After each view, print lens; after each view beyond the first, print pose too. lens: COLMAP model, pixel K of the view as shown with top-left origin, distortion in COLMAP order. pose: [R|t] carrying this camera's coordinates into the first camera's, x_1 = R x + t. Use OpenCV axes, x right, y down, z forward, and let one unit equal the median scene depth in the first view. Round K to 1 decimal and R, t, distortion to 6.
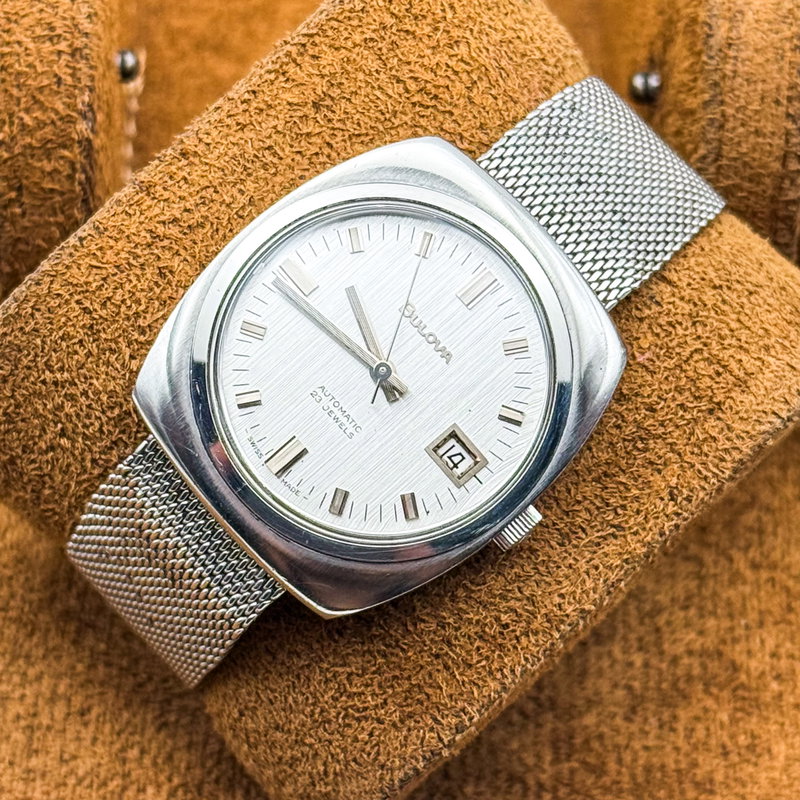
lens RADIAL K [[2878.3, 0, 401.4], [0, 2878.3, 420.8], [0, 0, 1]] dist [0.070464, 1.060726]
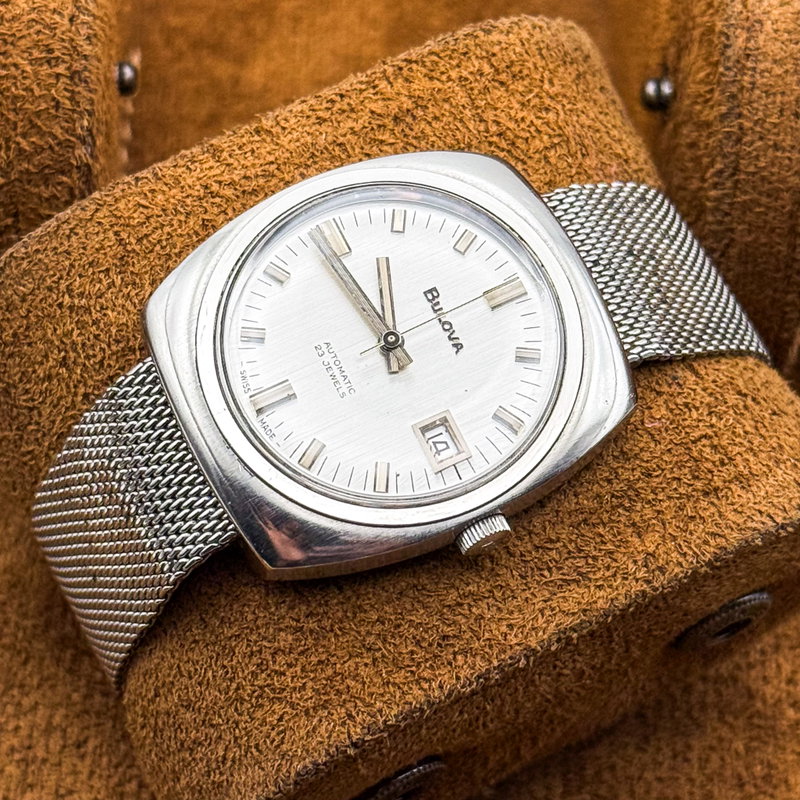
lens RADIAL K [[2878.3, 0, 401.4], [0, 2878.3, 420.8], [0, 0, 1]] dist [0.070464, 1.060726]
pose [[0.965694, 0.246857, -0.080598, 0.080083], [-0.259595, 0.925716, -0.275064, 0.267865], [0.006710, 0.286550, 0.958042, 0.058585]]
